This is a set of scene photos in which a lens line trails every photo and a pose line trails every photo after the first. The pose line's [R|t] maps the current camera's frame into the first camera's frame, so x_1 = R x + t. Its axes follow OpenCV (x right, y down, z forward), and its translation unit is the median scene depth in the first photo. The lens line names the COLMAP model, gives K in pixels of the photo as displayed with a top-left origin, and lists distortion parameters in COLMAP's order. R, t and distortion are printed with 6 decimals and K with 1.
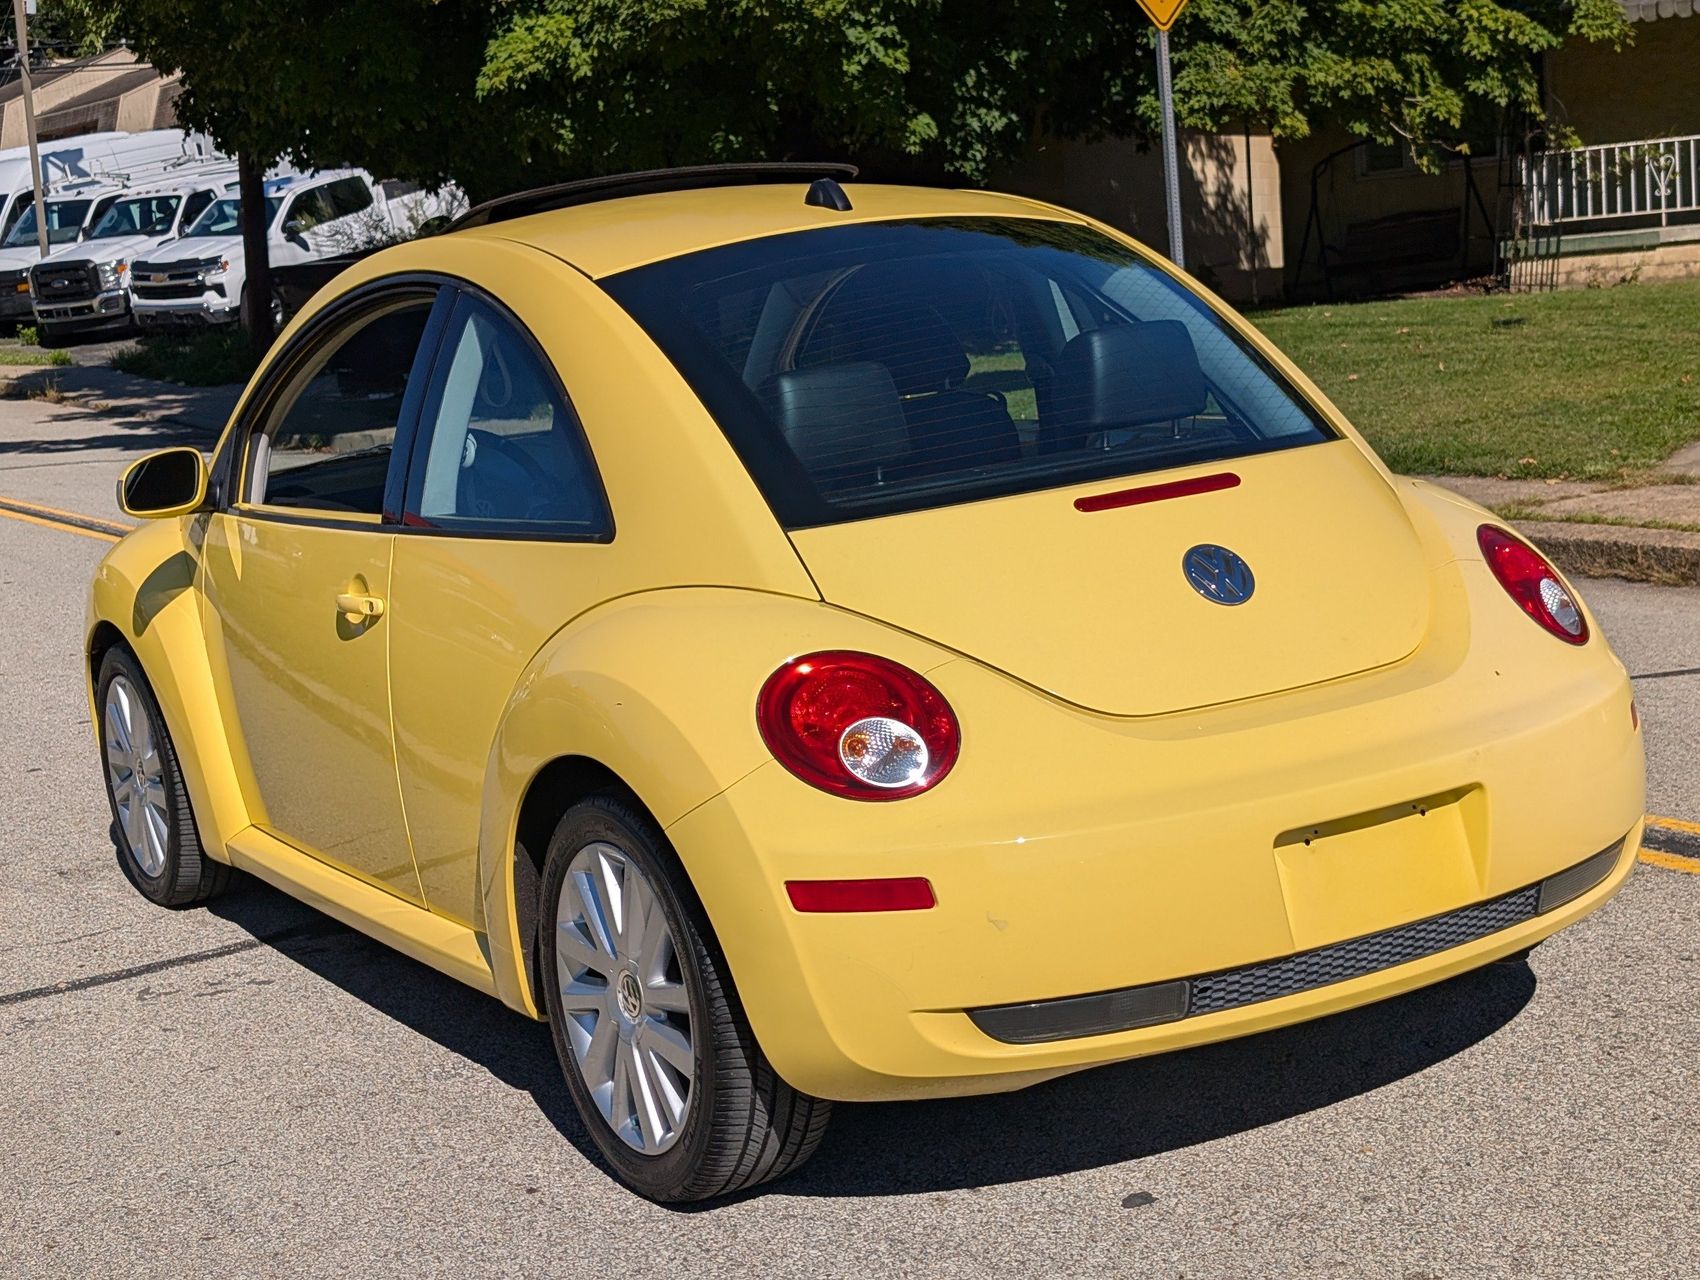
lens RADIAL K [[2919.0, 0, 817.9], [0, 2919.0, 646.5], [0, 0, 1]] dist [0.230238, -1.122731]
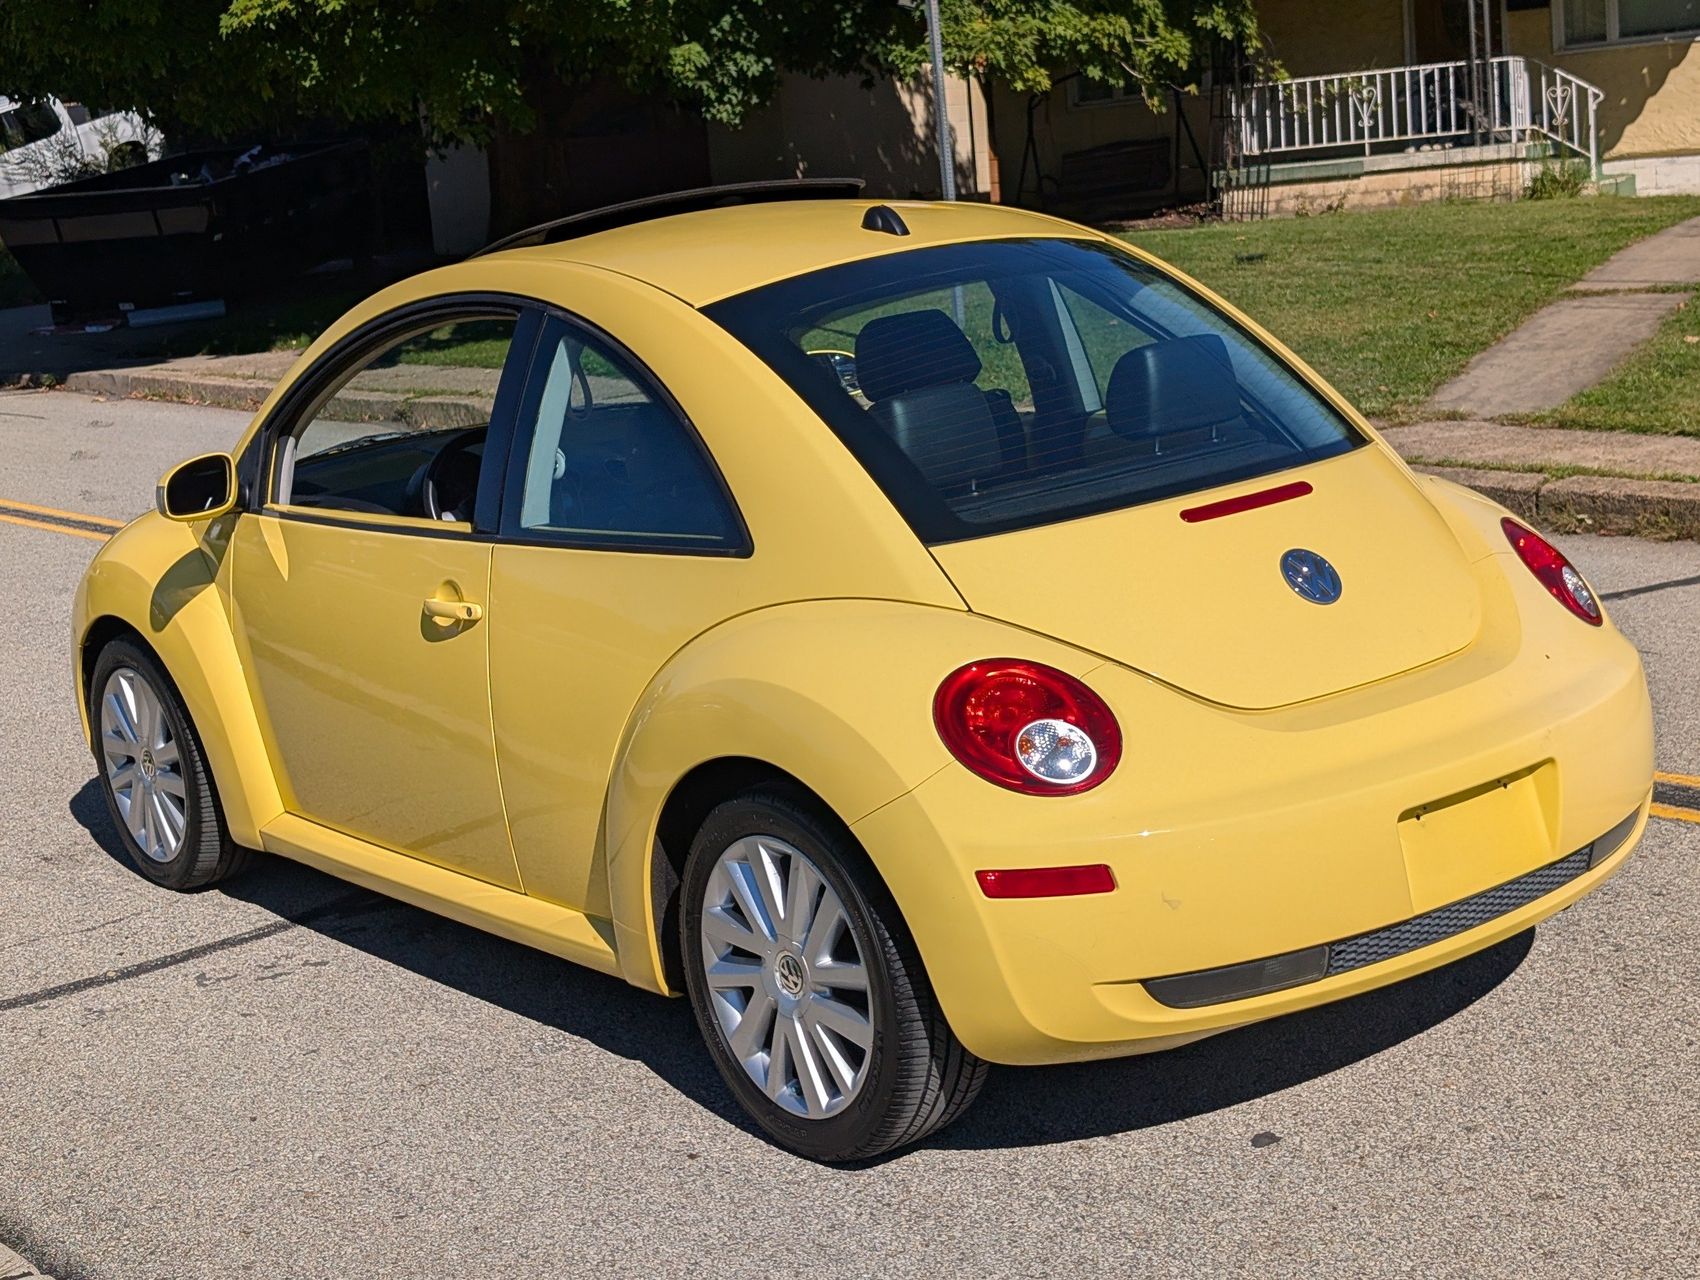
lens RADIAL K [[2922.0, 0, 870.5], [0, 2922.0, 606.4], [0, 0, 1]] dist [0.253977, -1.302961]
pose [[0.990691, -0.026480, 0.133533, -0.151158], [0.024136, 0.999525, 0.019138, -0.032613], [-0.133976, -0.015737, 0.990860, -0.072555]]
